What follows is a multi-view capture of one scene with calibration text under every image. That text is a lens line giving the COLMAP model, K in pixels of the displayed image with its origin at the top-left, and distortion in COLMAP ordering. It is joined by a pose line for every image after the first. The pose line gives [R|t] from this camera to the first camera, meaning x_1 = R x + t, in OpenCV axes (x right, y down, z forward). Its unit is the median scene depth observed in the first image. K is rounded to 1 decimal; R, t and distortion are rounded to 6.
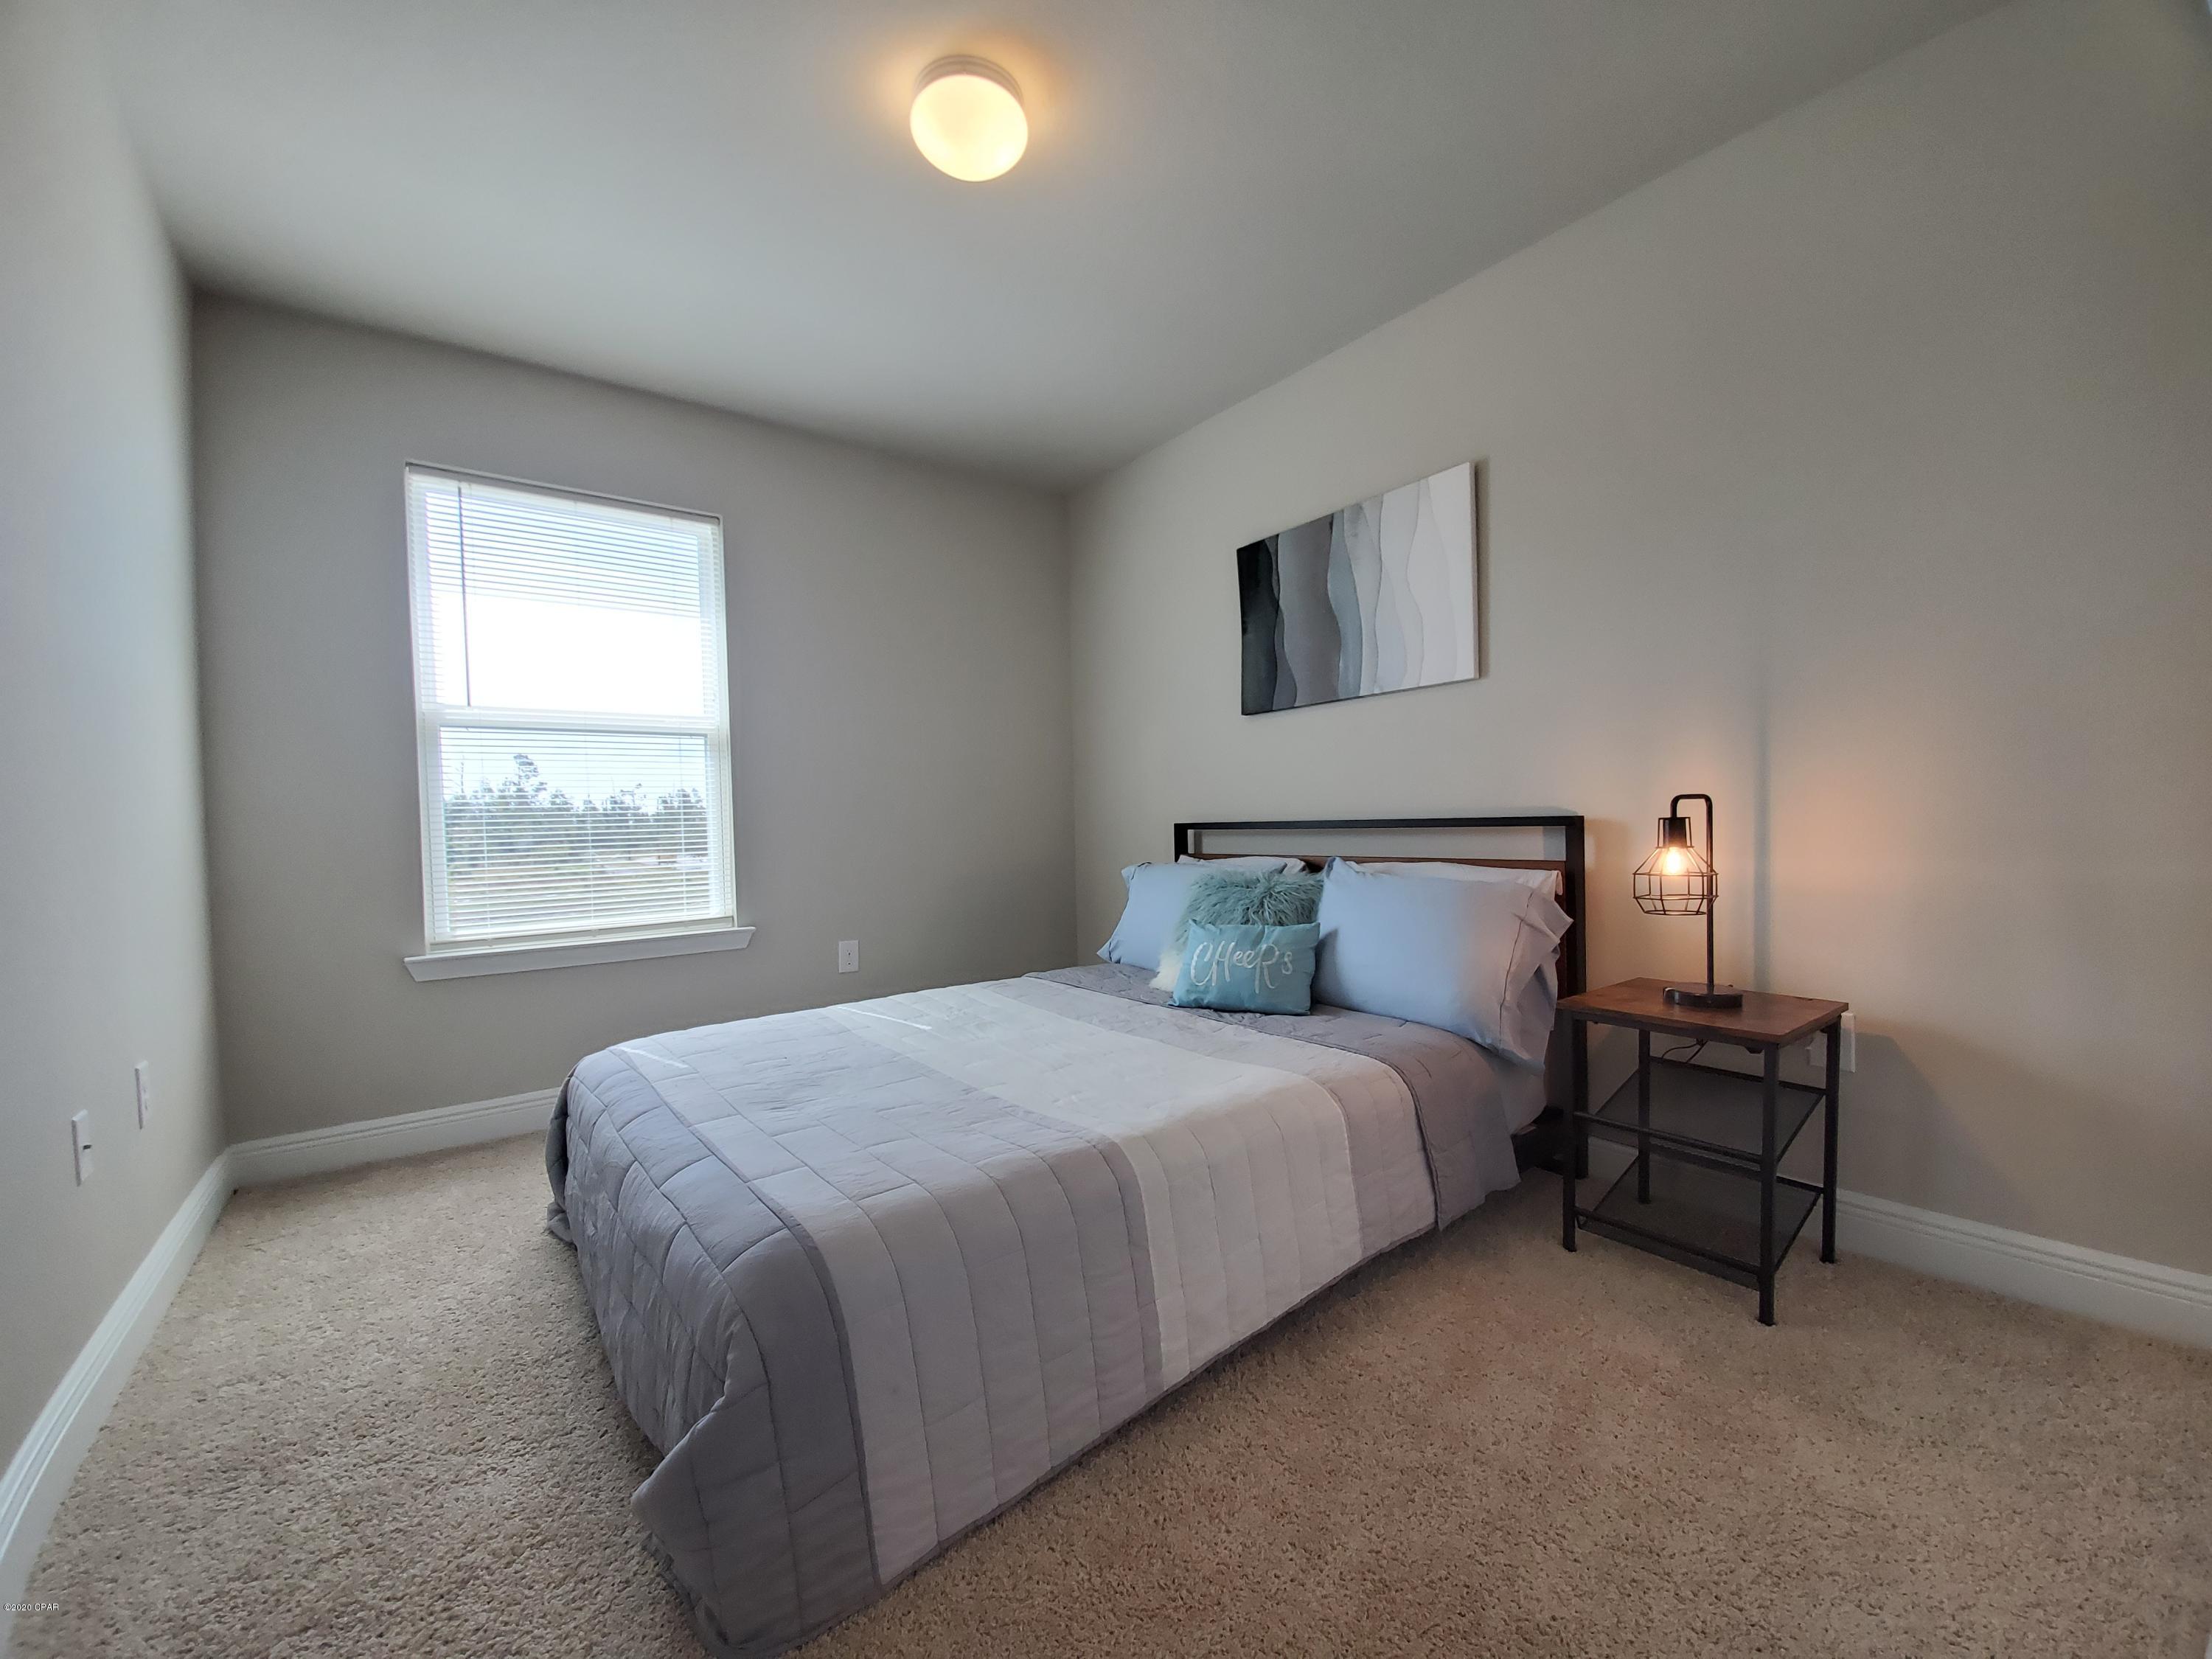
lens RADIAL K [[927.5, 0, 1106.0], [0, 927.5, 829.5], [0, 0, 1]] dist [0.009743, -0.013910]
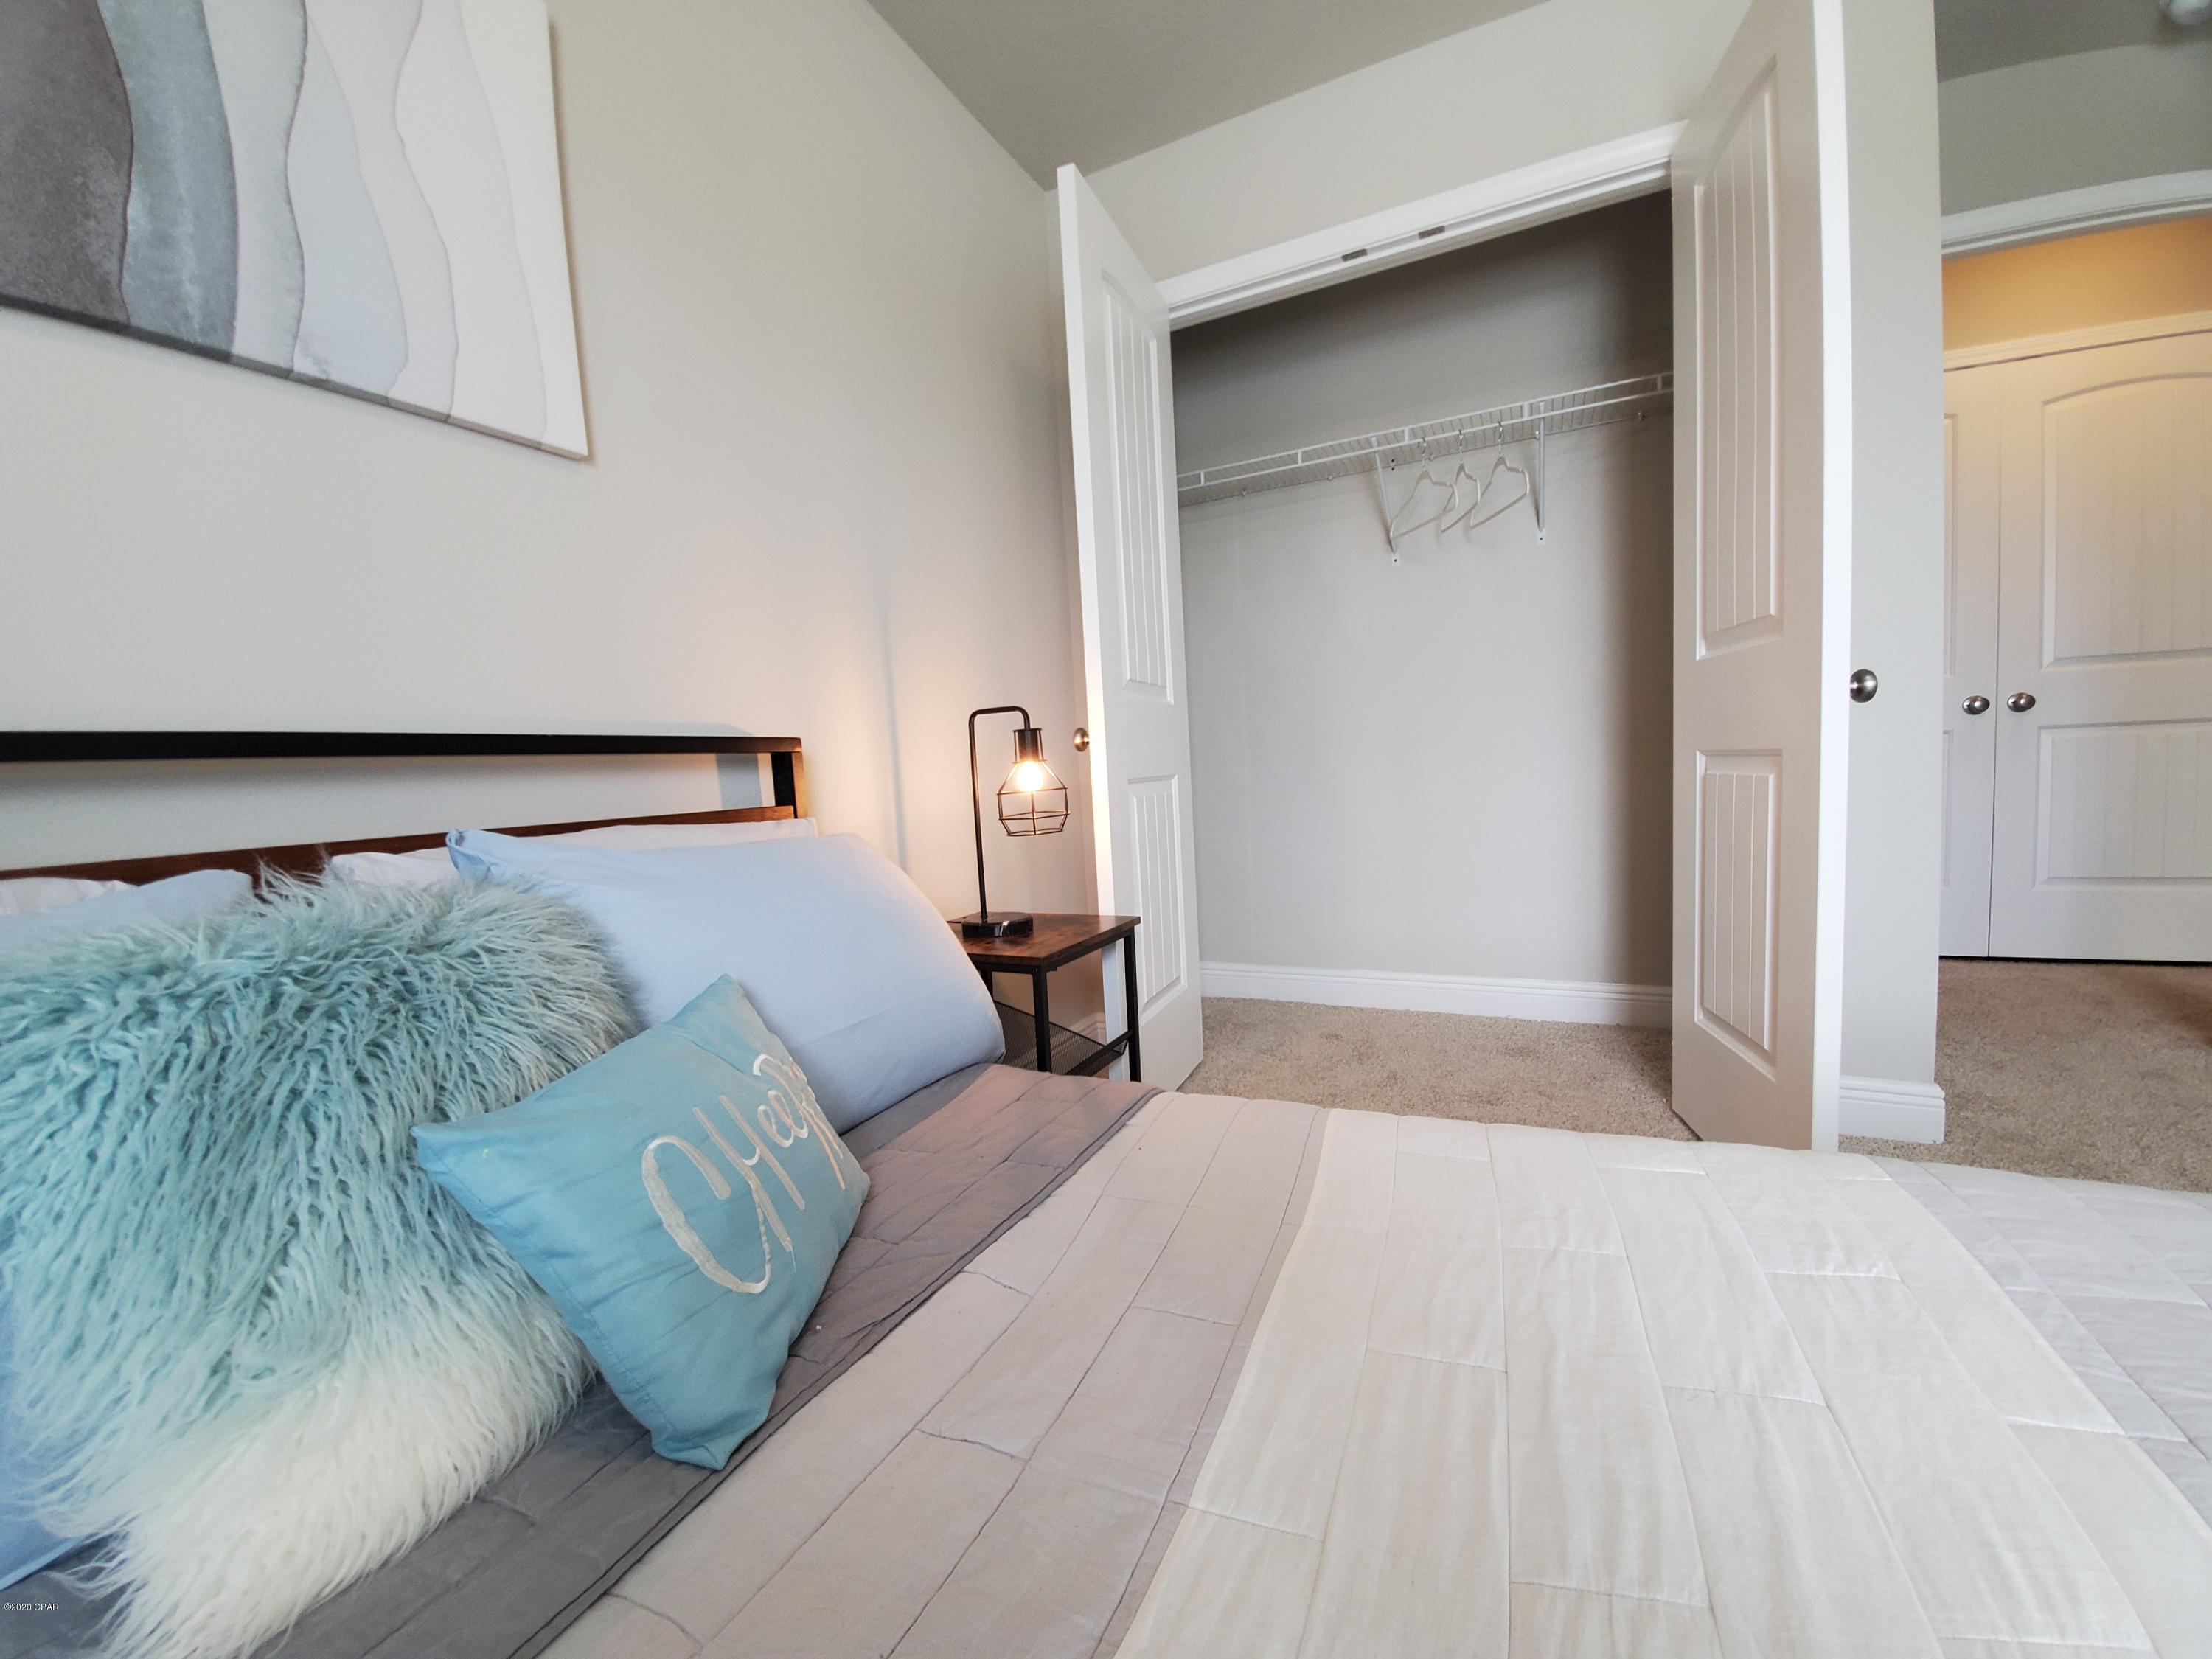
lens RADIAL K [[879.9, 0, 1106.0], [0, 879.9, 829.5], [0, 0, 1]] dist [-0.024191, -0.000145]
pose [[-0.459781, -0.008312, 0.887993, -0.192893], [0.080992, 0.995396, 0.051253, 0.046345], [-0.884331, 0.095485, -0.456991, 1.279457]]
